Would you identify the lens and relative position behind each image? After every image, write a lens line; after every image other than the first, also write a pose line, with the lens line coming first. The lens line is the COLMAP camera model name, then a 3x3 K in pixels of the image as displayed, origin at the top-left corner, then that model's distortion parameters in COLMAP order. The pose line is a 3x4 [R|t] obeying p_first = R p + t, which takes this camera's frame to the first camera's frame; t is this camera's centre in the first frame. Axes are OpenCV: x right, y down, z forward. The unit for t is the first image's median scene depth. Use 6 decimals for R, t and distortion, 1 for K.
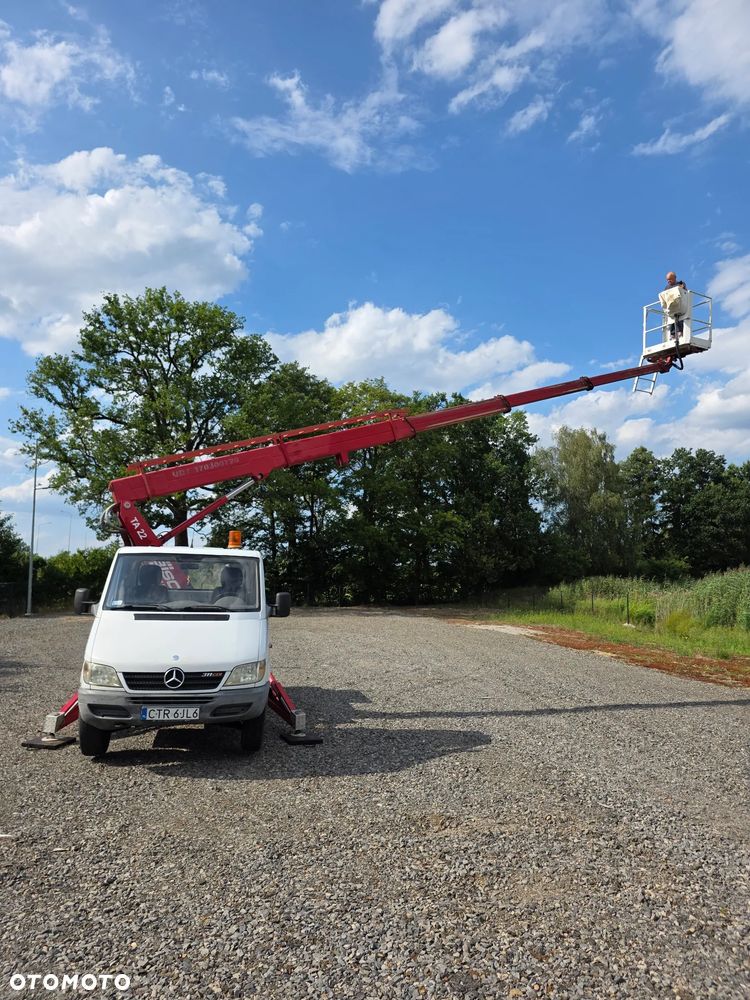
lens RADIAL K [[728.8, 0, 379.9], [0, 728.8, 480.2], [0, 0, 1]] dist [0.035008, -0.006449]
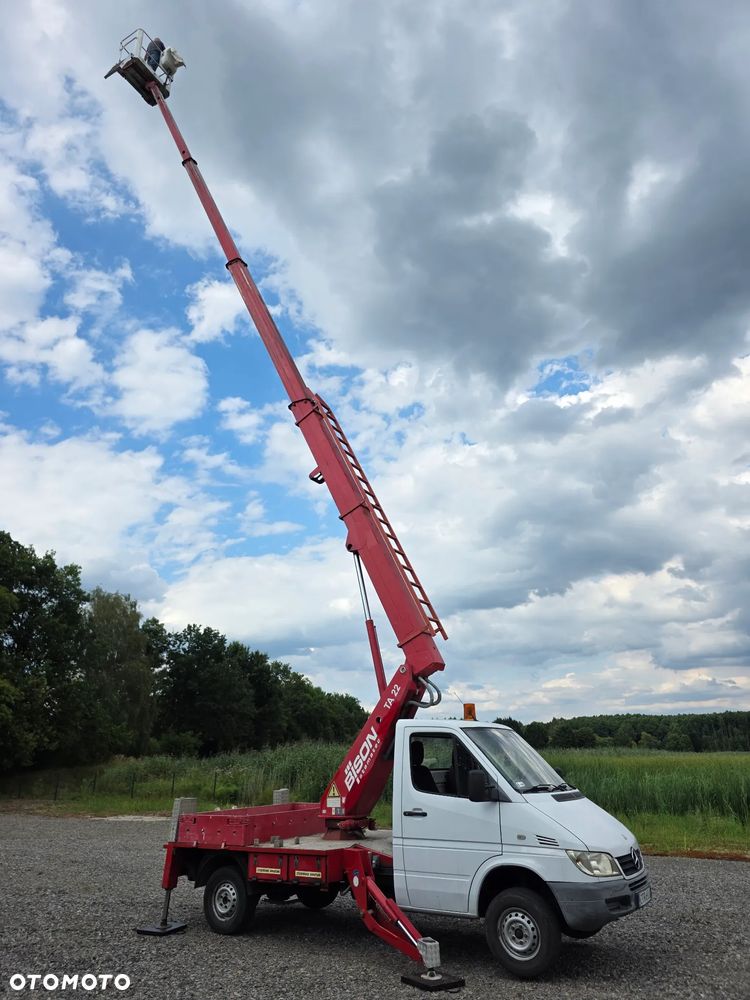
lens RADIAL K [[728.8, 0, 379.9], [0, 728.8, 480.2], [0, 0, 1]] dist [0.035008, -0.006449]
pose [[0.669299, 0.244811, 0.701503, -0.523921], [-0.079636, 0.962356, -0.259863, 0.025920], [-0.738713, 0.118061, 0.663600, 0.212096]]
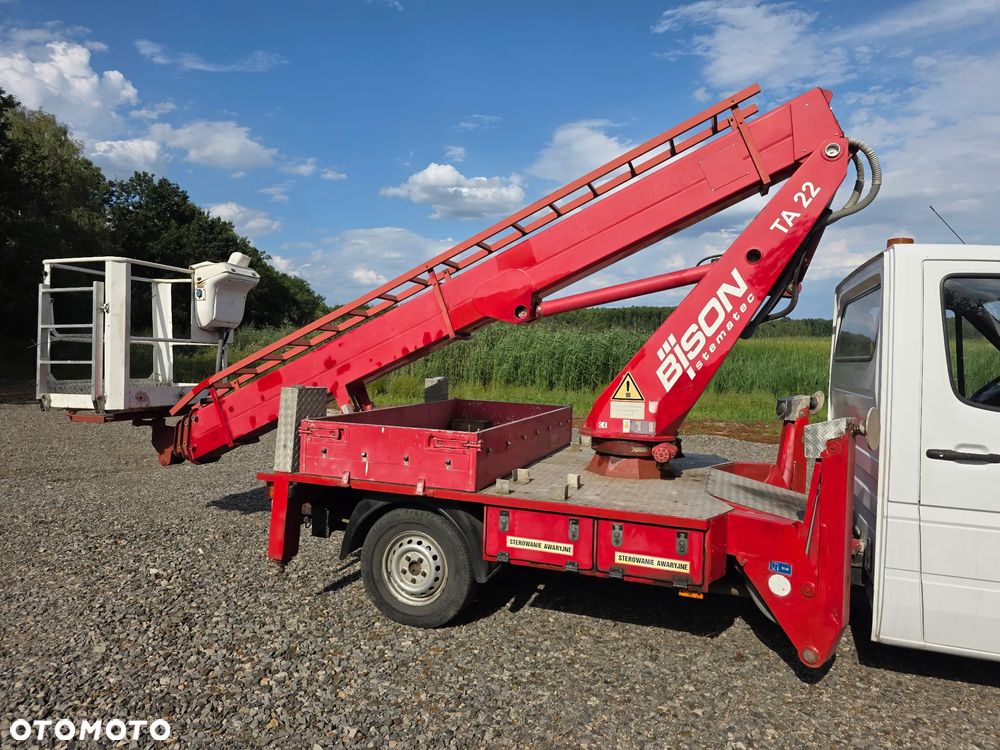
lens RADIAL K [[674.8, 0, 493.3], [0, 674.8, 366.0], [0, 0, 1]] dist [0.058297, -0.082843]
pose [[0.485424, -0.007169, 0.874249, -0.372745], [-0.153239, 0.983789, 0.093153, 0.077292], [-0.860745, -0.179188, 0.476456, 0.505758]]
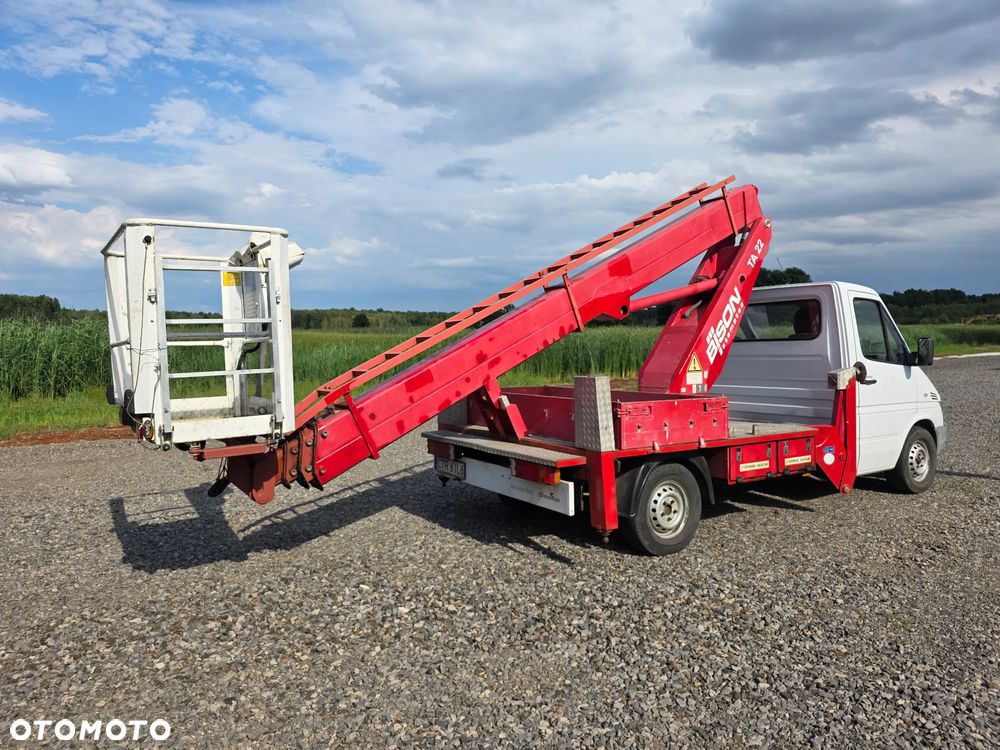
lens RADIAL K [[674.8, 0, 493.3], [0, 674.8, 366.0], [0, 0, 1]] dist [0.058297, -0.082843]
pose [[-0.401426, -0.019141, 0.915692, -0.418069], [-0.124204, 0.991684, -0.033720, 0.121319], [-0.907431, -0.127268, -0.400464, 0.782517]]
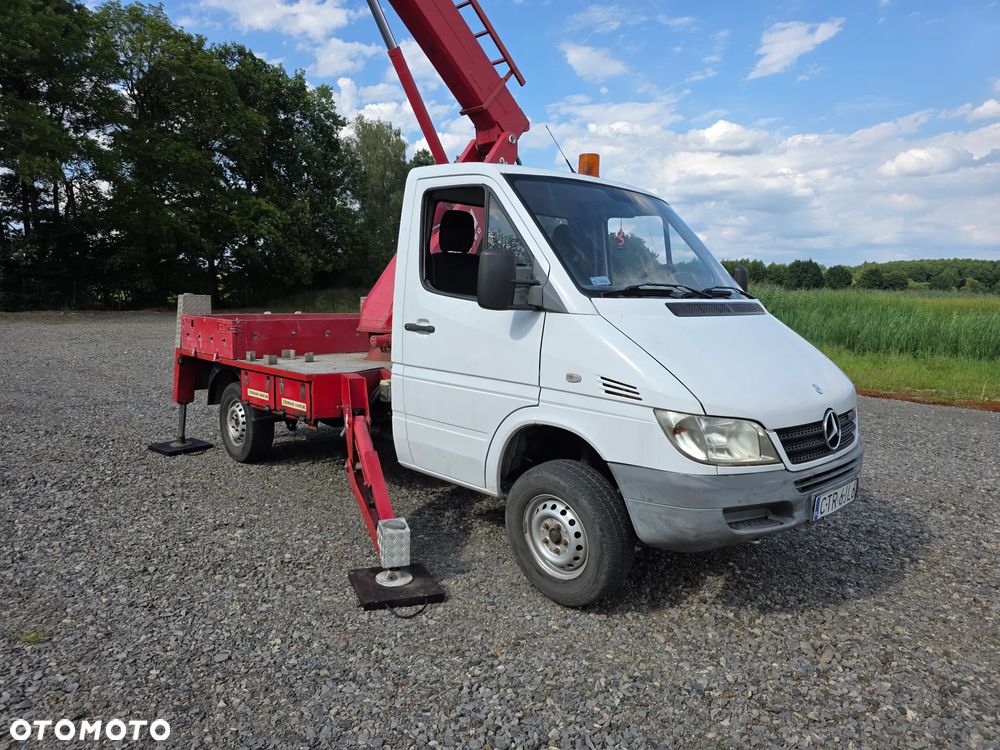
lens RADIAL K [[689.9, 0, 488.5], [0, 689.9, 401.1], [0, 0, 1]] dist [0.060043, -0.069493]
pose [[0.838540, -0.072301, 0.540022, -0.283760], [-0.089787, 0.959267, 0.267852, 0.058902], [-0.537391, -0.273092, 0.797892, 0.301069]]
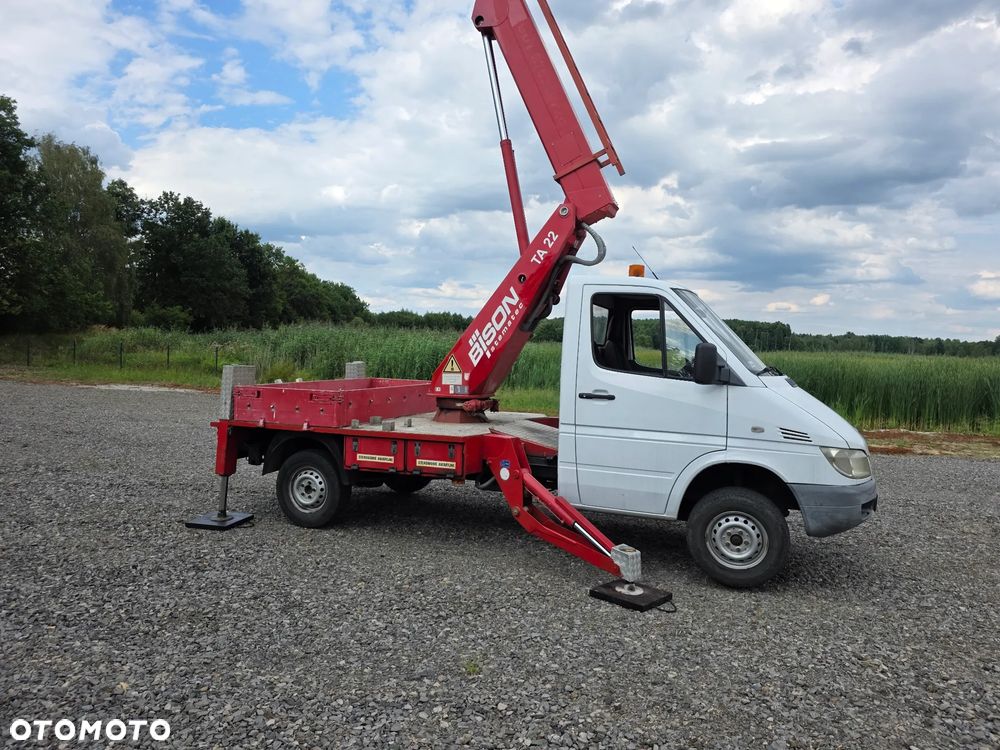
lens RADIAL K [[707.9, 0, 508.0], [0, 707.9, 365.8], [0, 0, 1]] dist [0.083675, -0.085479]
pose [[0.504626, -0.014641, 0.863214, -0.447791], [-0.141538, 0.984925, 0.099447, 0.060131], [-0.851657, -0.172362, 0.494947, 0.376433]]
